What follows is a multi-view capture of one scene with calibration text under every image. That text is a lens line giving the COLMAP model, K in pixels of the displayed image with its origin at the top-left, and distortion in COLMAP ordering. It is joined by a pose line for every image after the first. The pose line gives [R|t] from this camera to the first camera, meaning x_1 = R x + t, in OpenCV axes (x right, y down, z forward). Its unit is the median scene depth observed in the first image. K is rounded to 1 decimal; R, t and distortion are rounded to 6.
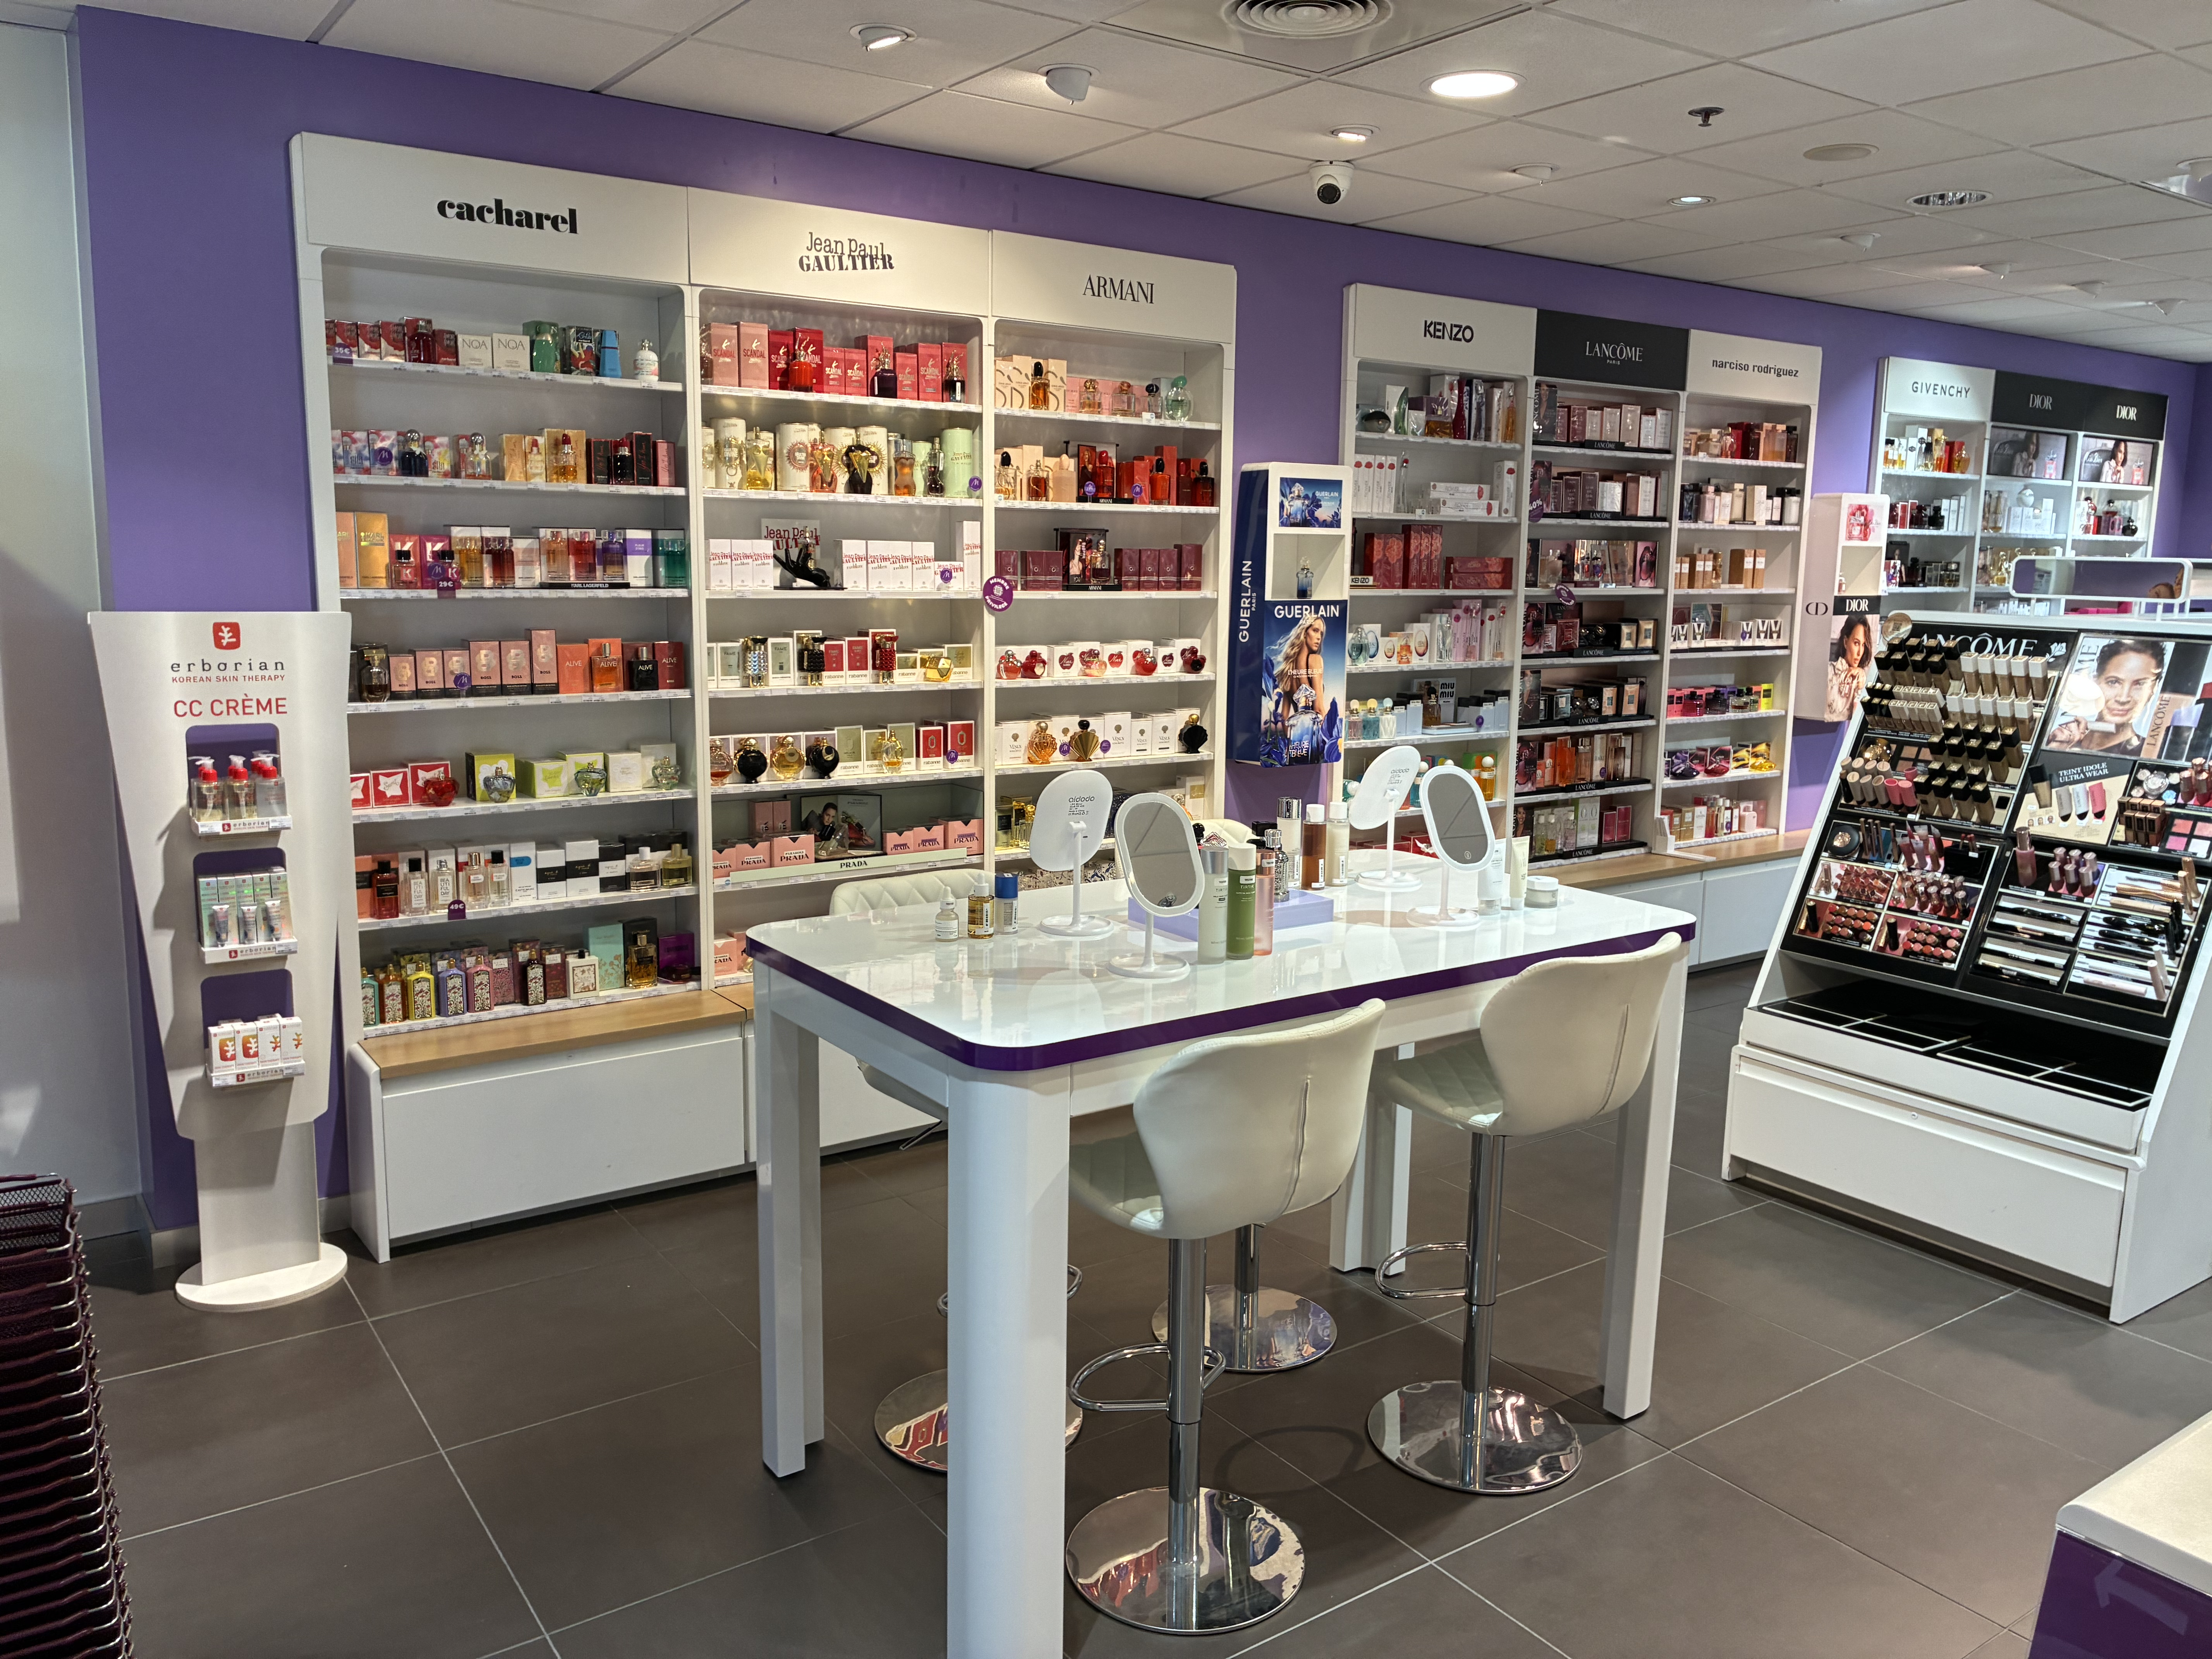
lens RADIAL K [[1667.1, 0, 1107.8], [0, 1667.1, 833.2], [0, 0, 1]] dist [0.042212, -0.068509]
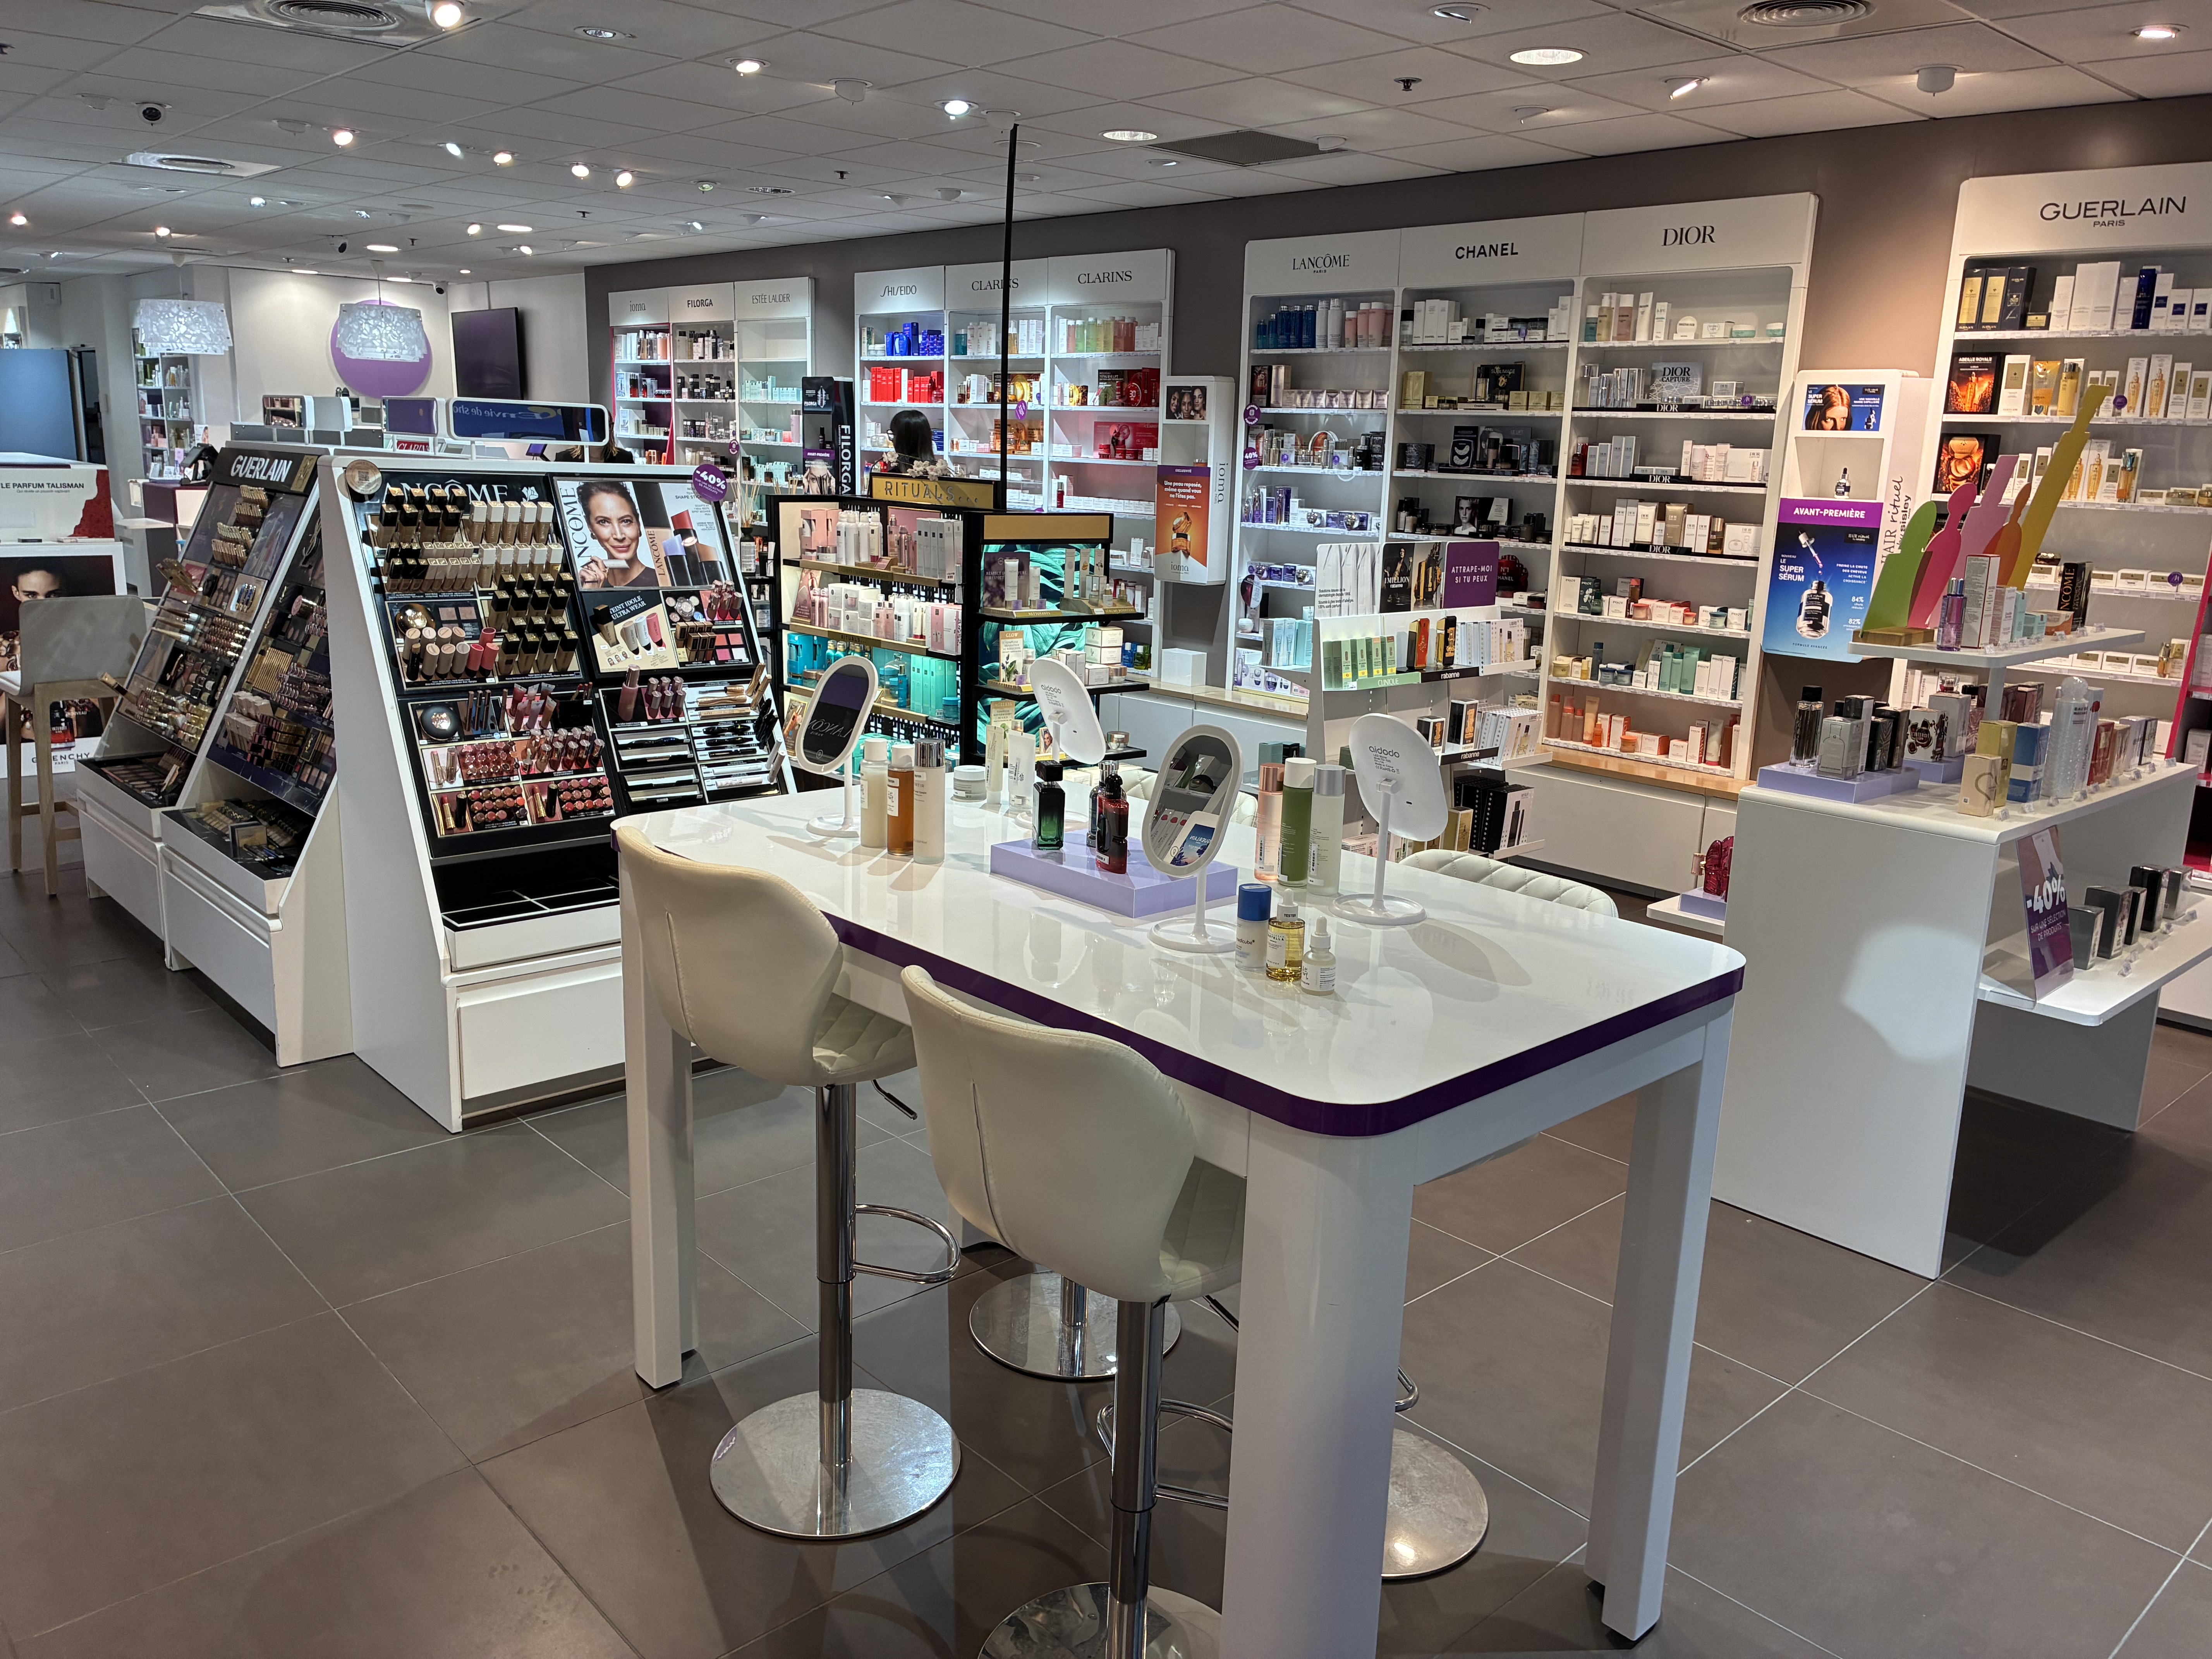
lens RADIAL K [[1667.1, 0, 1107.7], [0, 1667.1, 828.9], [0, 0, 1]] dist [0.042212, -0.068509]
pose [[-0.135178, -0.242803, 0.960611, -0.457721], [0.127983, 0.957109, 0.259928, -0.121249], [-0.982521, 0.158078, -0.098305, 0.712915]]
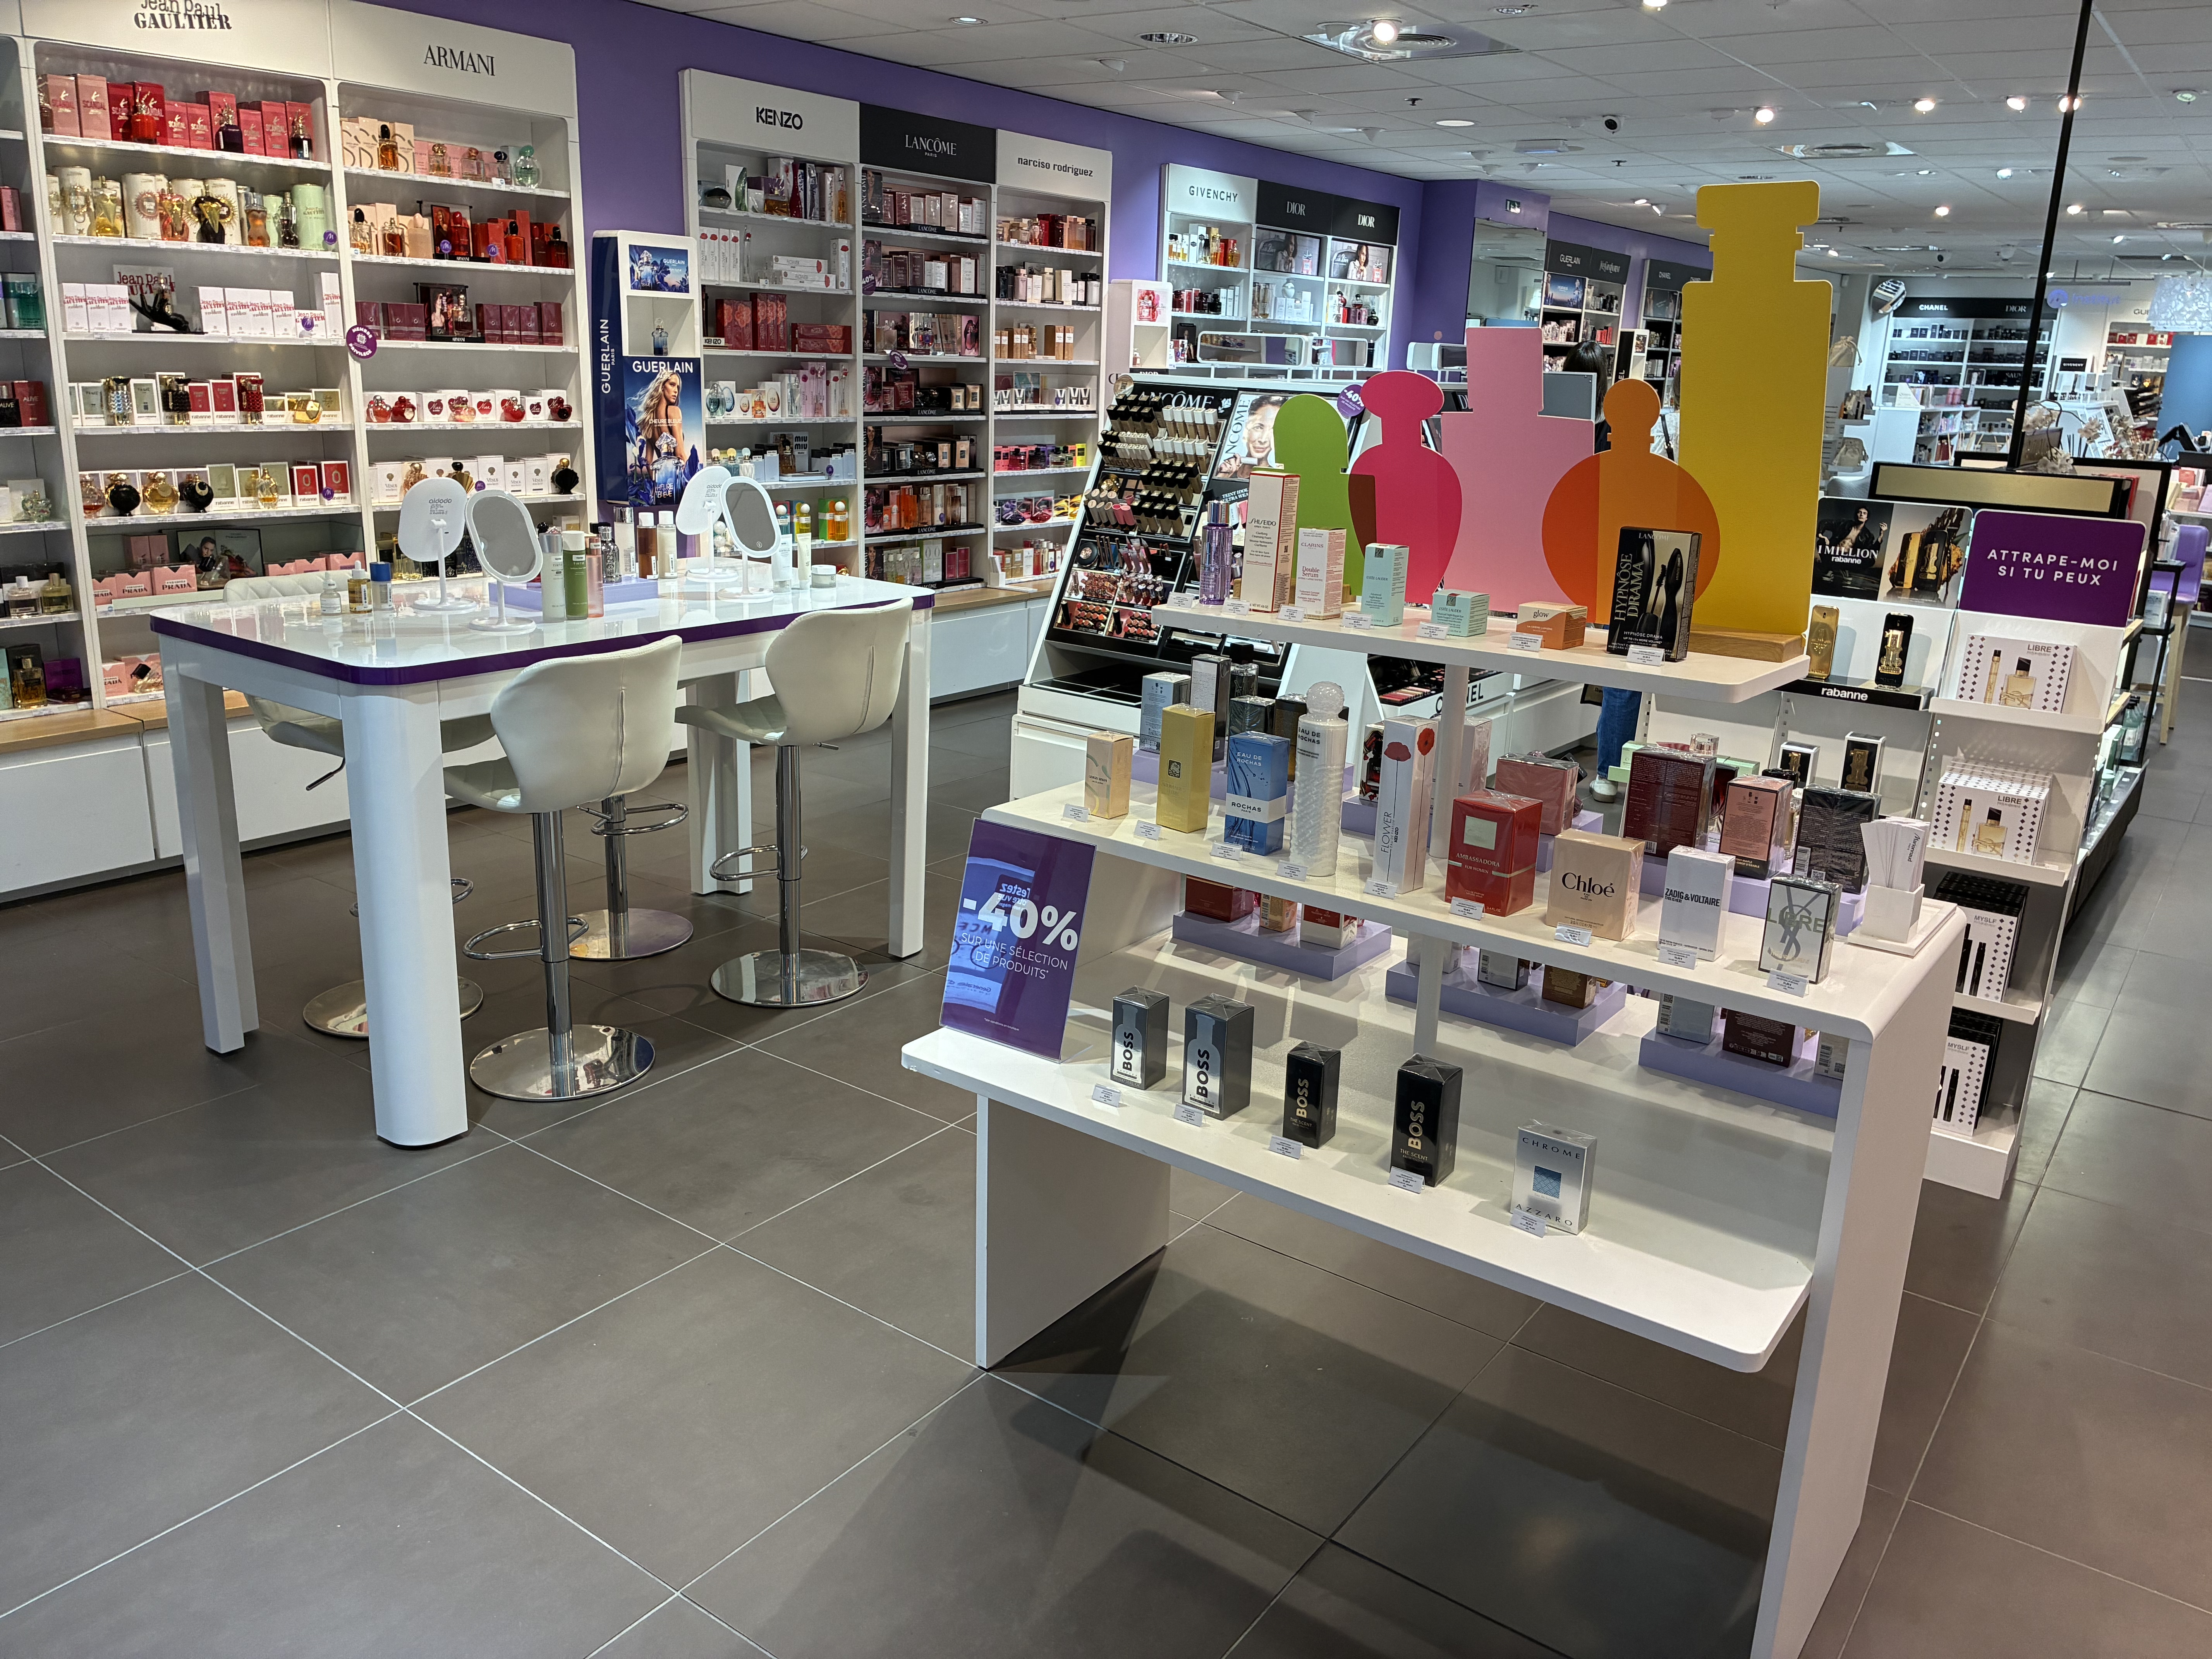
lens RADIAL K [[1667.1, 0, 1120.5], [0, 1667.1, 812.3], [0, 0, 1]] dist [0.042212, -0.068509]
pose [[0.943041, -0.067697, 0.325717, 0.025238], [0.030168, 0.992445, 0.118926, 0.048424], [-0.331307, -0.102326, 0.937958, -0.237205]]
